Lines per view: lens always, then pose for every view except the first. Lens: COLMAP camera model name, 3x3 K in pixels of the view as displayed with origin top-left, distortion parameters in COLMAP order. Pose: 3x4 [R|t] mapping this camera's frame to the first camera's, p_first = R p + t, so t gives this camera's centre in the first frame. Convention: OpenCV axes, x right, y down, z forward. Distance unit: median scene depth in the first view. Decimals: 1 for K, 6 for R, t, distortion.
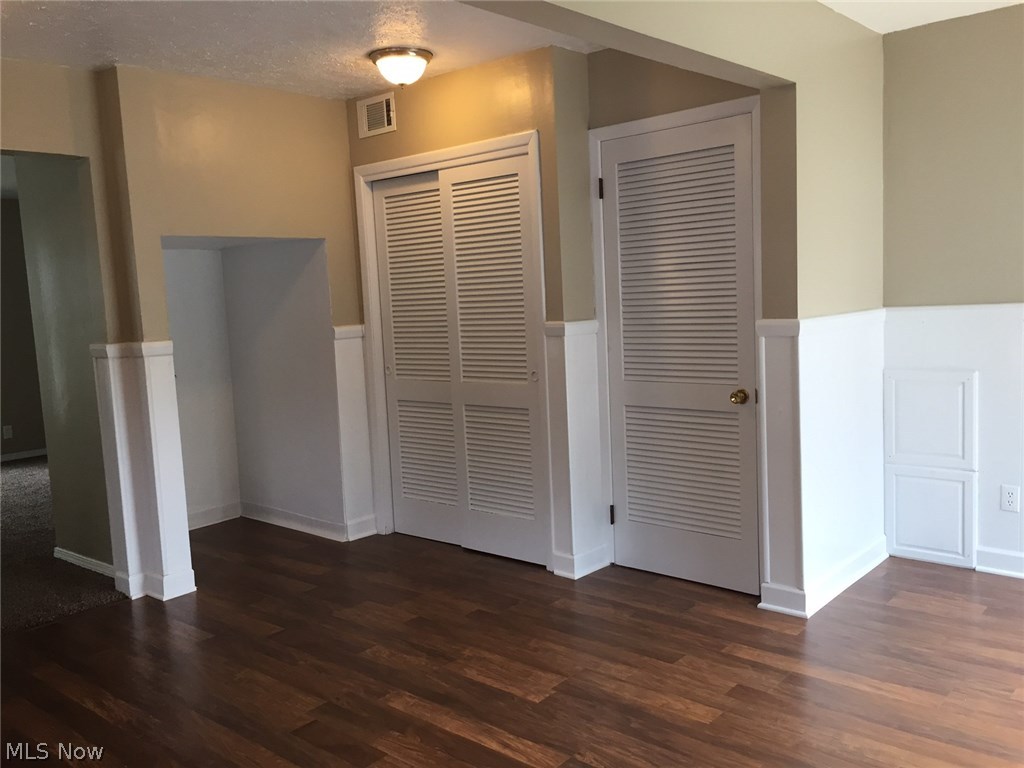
lens RADIAL K [[875.6, 0, 513.7], [0, 875.6, 383.8], [0, 0, 1]] dist [0.089442, -0.123941]
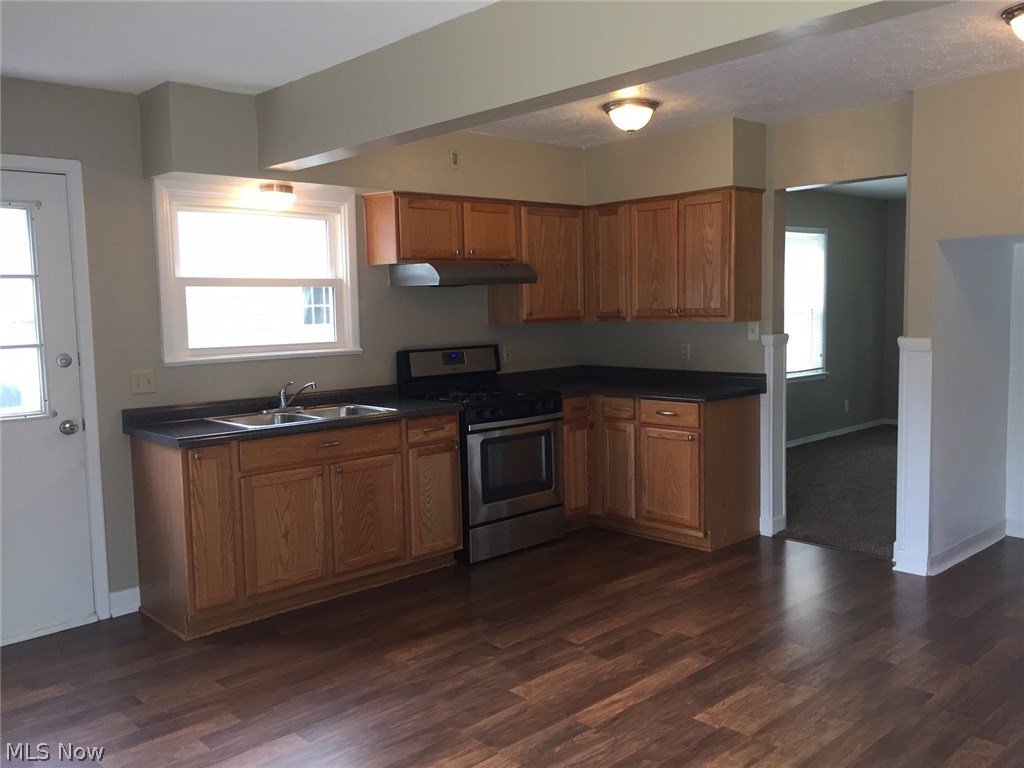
lens RADIAL K [[878.3, 0, 512.3], [0, 878.3, 386.4], [0, 0, 1]] dist [0.085488, -0.114103]
pose [[-0.105514, 0.145436, -0.983725, 0.738115], [-0.078273, 0.984963, 0.154014, -0.119983], [0.991332, 0.093250, -0.092544, 0.617383]]
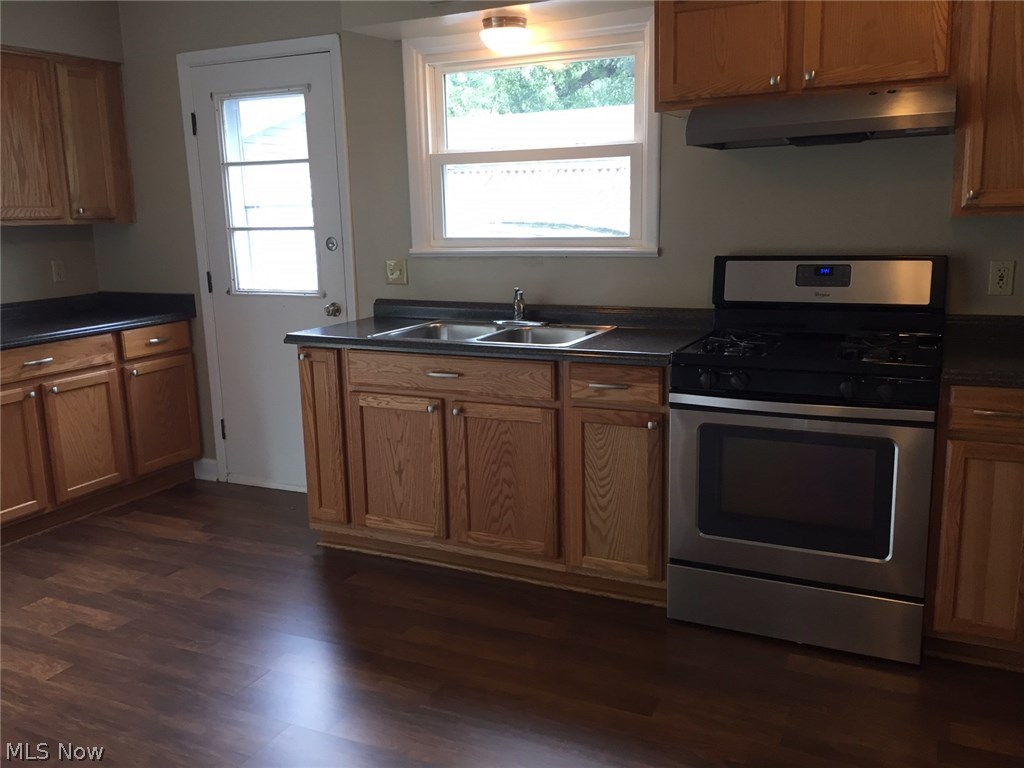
lens RADIAL K [[878.3, 0, 512.3], [0, 878.3, 386.4], [0, 0, 1]] dist [0.085488, -0.114103]
pose [[-0.962983, 0.121497, -0.240629, -0.123661], [0.042156, 0.949560, 0.310738, -0.105981], [0.266245, 0.289092, -0.919532, 1.052795]]
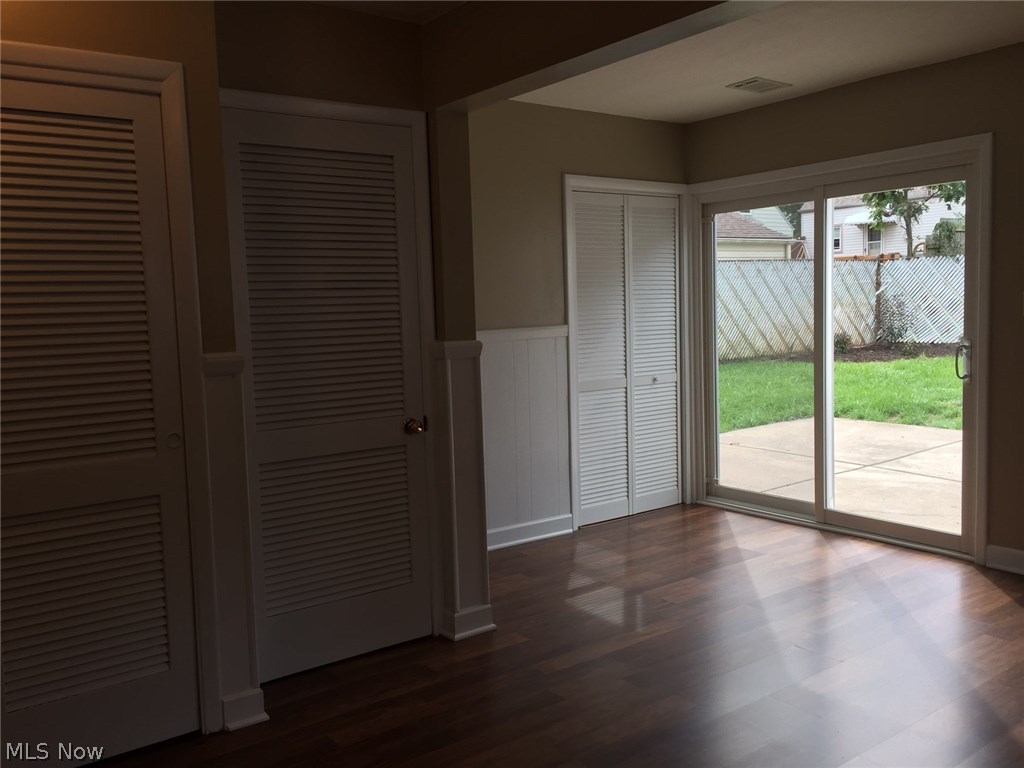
lens RADIAL K [[871.8, 0, 512.0], [0, 871.8, 384.0], [0, 0, 1]] dist [0.089014, -0.115796]
pose [[0.210986, -0.047920, 0.976314, -0.582155], [0.124939, 0.991927, 0.021686, -0.034537], [-0.969472, 0.117404, 0.215270, 0.649031]]
